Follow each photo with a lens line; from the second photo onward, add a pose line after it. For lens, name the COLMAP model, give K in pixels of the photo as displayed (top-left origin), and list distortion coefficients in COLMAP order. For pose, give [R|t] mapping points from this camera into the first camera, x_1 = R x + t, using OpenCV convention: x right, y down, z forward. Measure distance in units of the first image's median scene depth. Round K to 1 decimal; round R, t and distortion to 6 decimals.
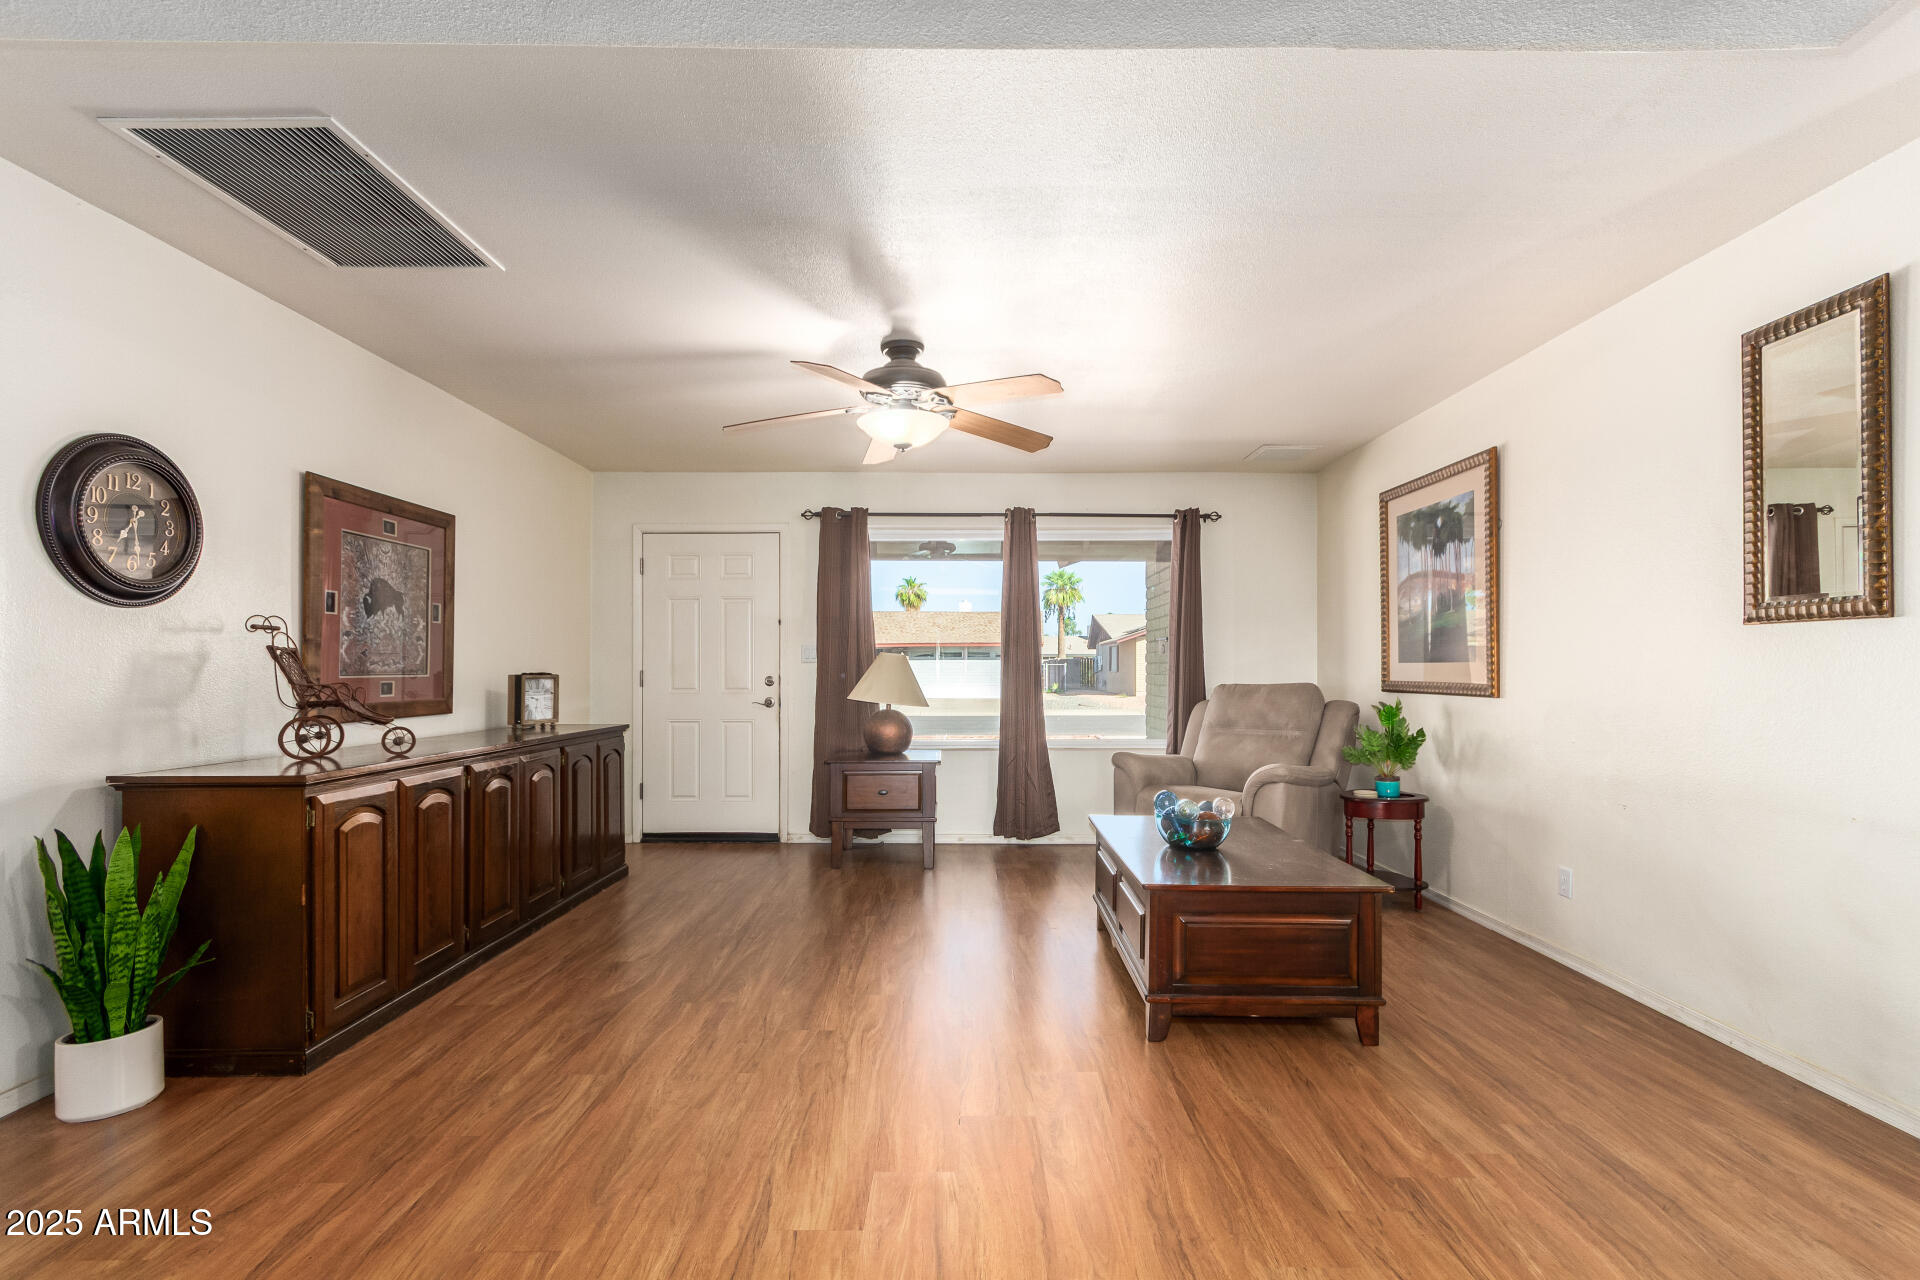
lens RADIAL K [[892.2, 0, 959.3], [0, 892.2, 657.7], [0, 0, 1]] dist [0.003003, 0.003041]
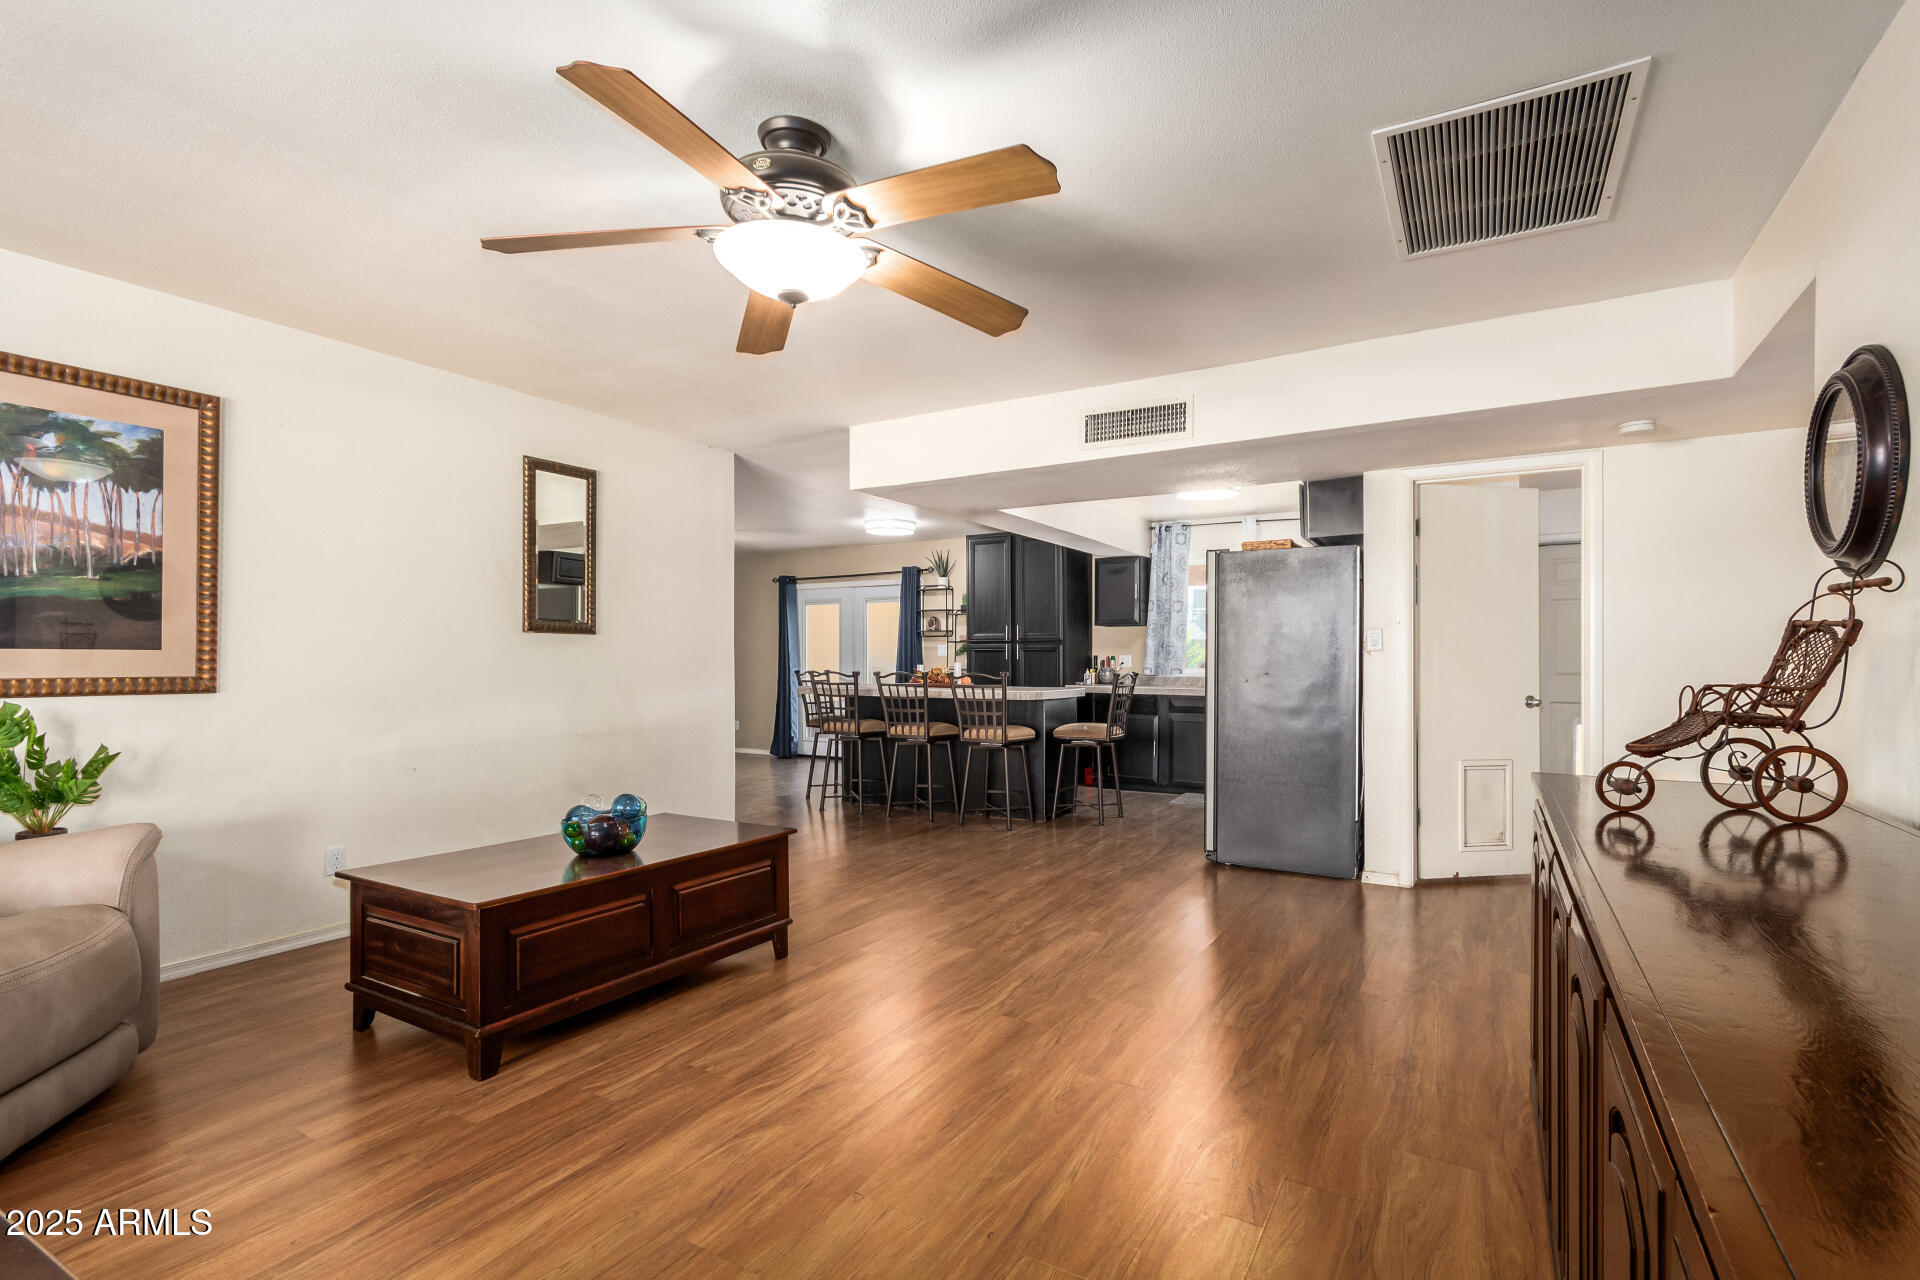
lens RADIAL K [[892.2, 0, 965.5], [0, 892.2, 652.9], [0, 0, 1]] dist [0.003003, 0.003041]
pose [[-0.866165, 0.002467, 0.499752, -0.444506], [-0.008310, 0.999778, -0.019338, 0.017738], [-0.499689, -0.020902, -0.865953, 1.381167]]
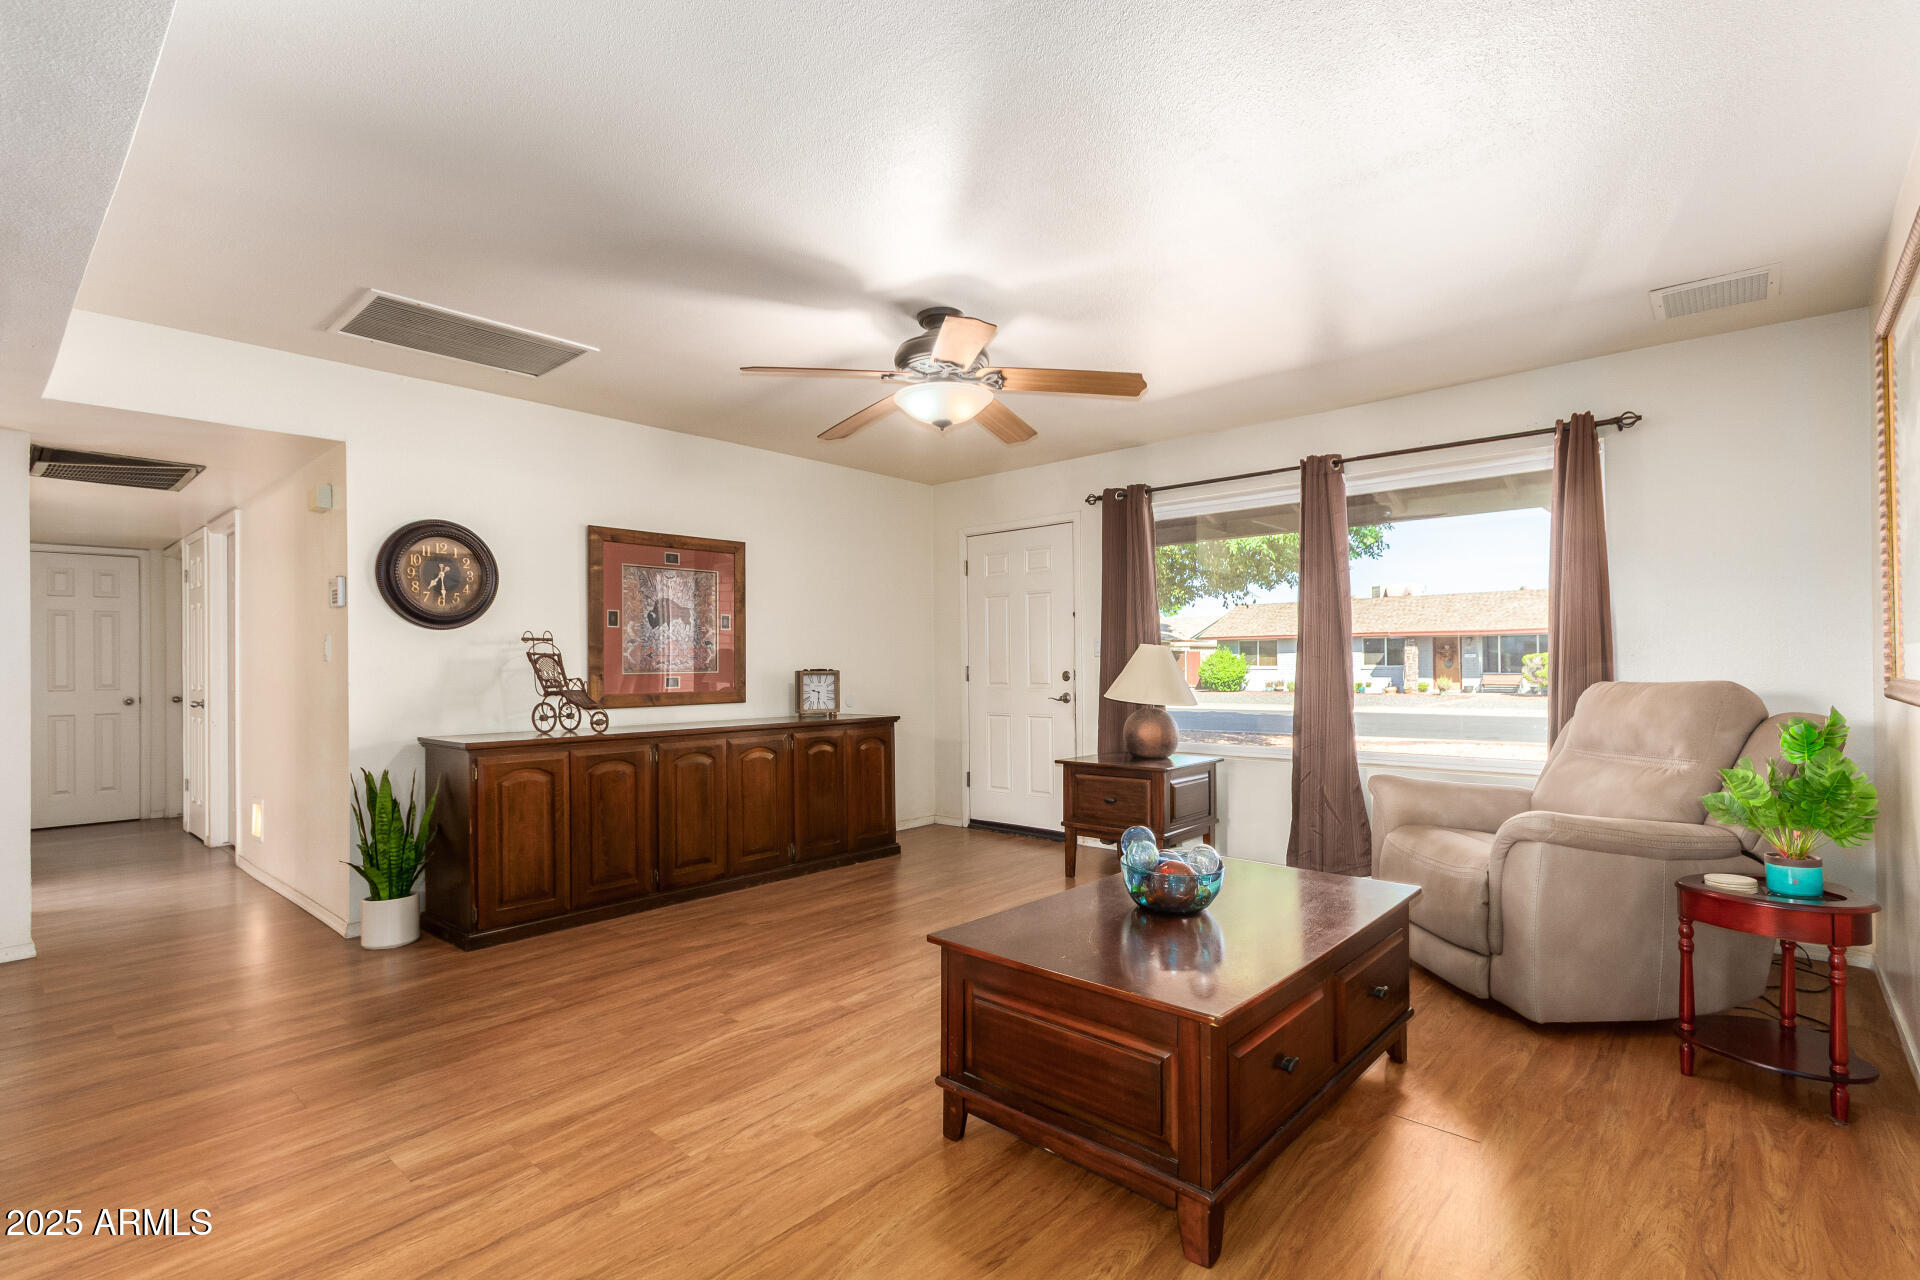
lens RADIAL K [[892.2, 0, 953.2], [0, 892.2, 659.3], [0, 0, 1]] dist [0.003003, 0.003041]
pose [[0.746333, -0.011060, -0.665481, 0.524696], [0.017994, 0.999832, 0.003564, 0.003742], [0.665329, -0.014635, 0.746406, 0.295153]]
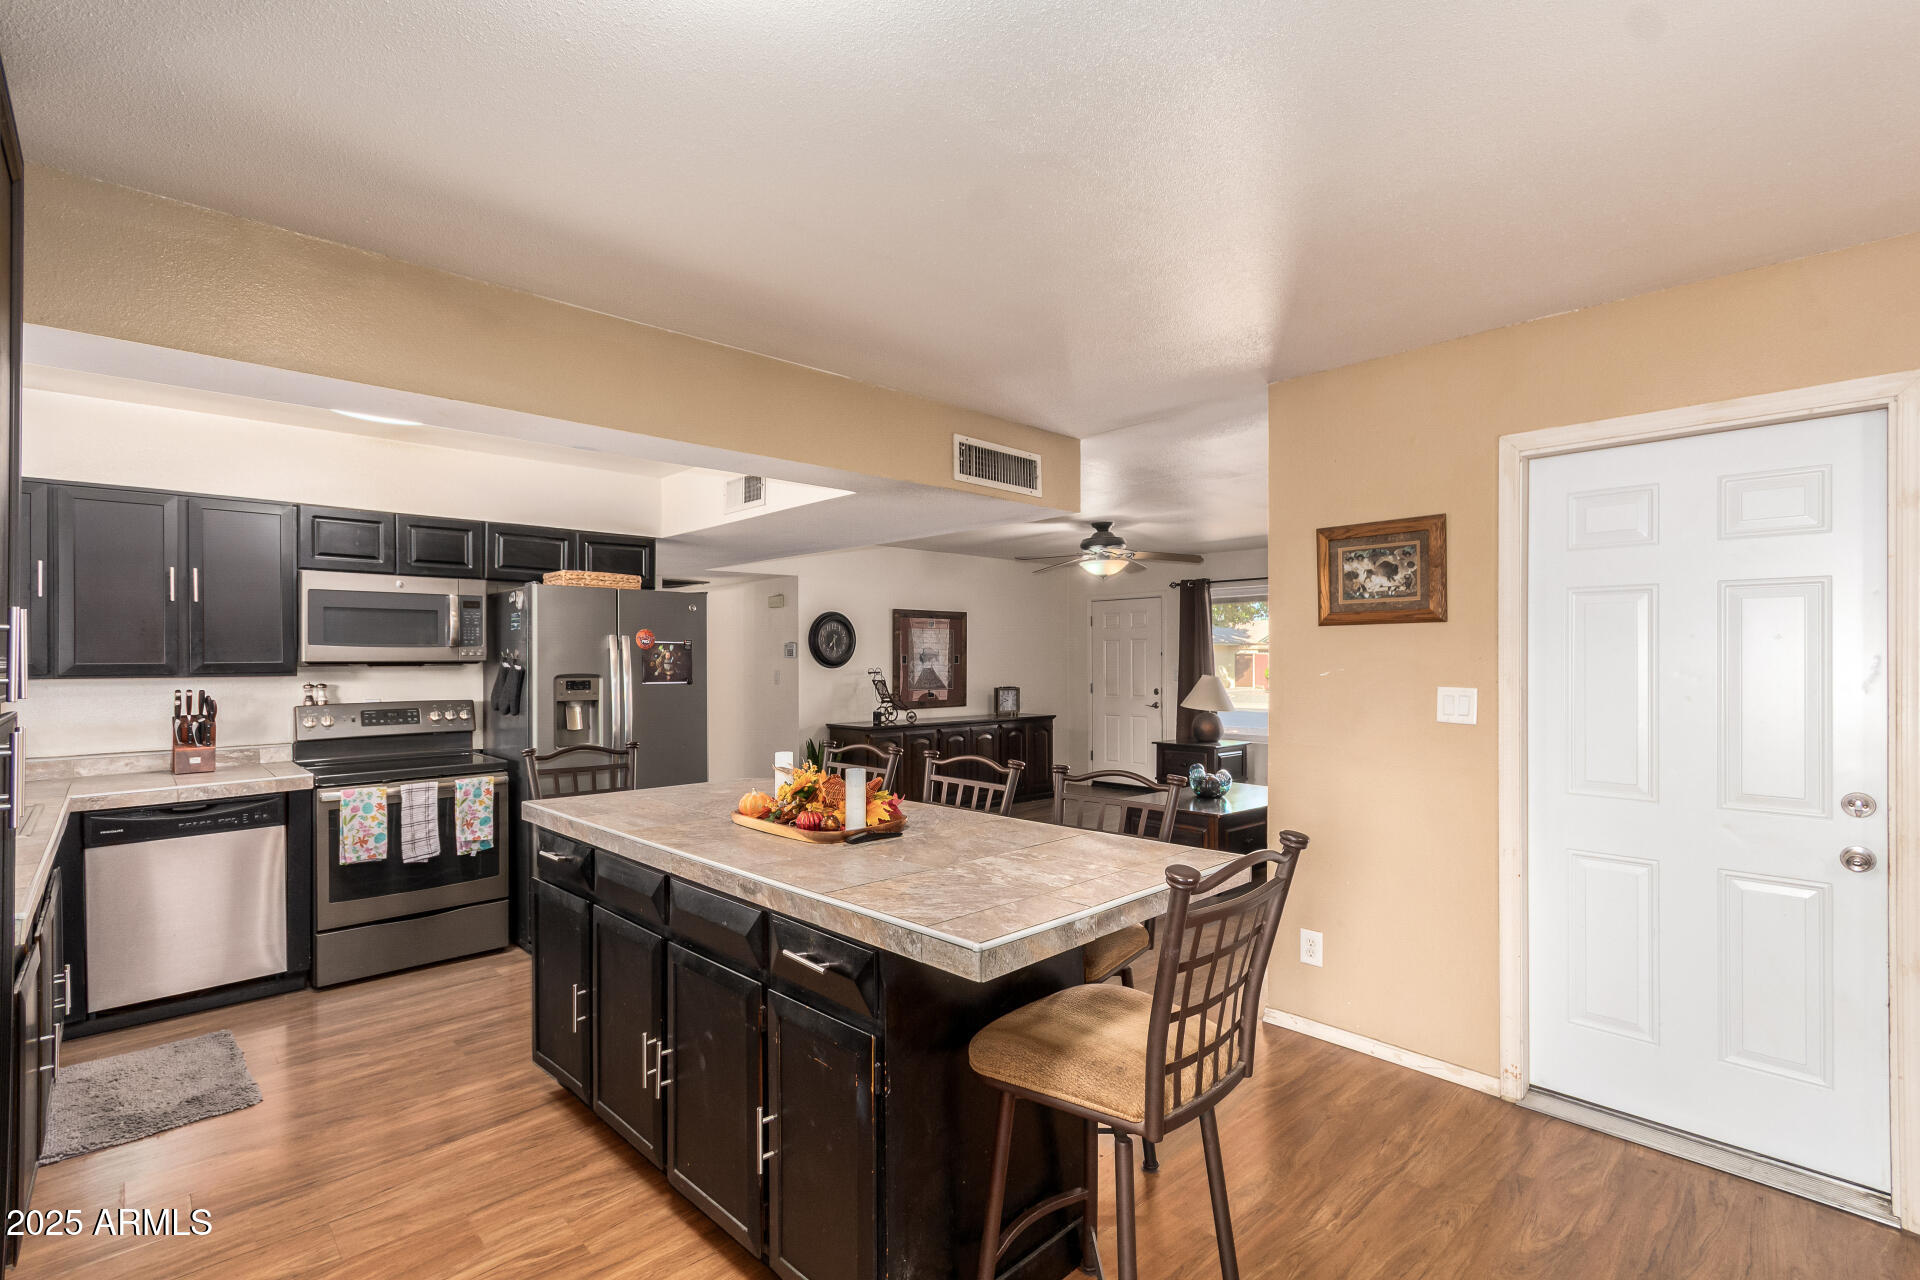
lens RADIAL K [[892.2, 0, 957.1], [0, 892.2, 663.7], [0, 0, 1]] dist [0.003003, 0.003041]
pose [[0.696853, 0.000542, -0.717214, 1.032493], [0.011545, 0.999862, 0.011972, -0.069948], [0.717121, -0.016622, 0.696750, -0.539328]]
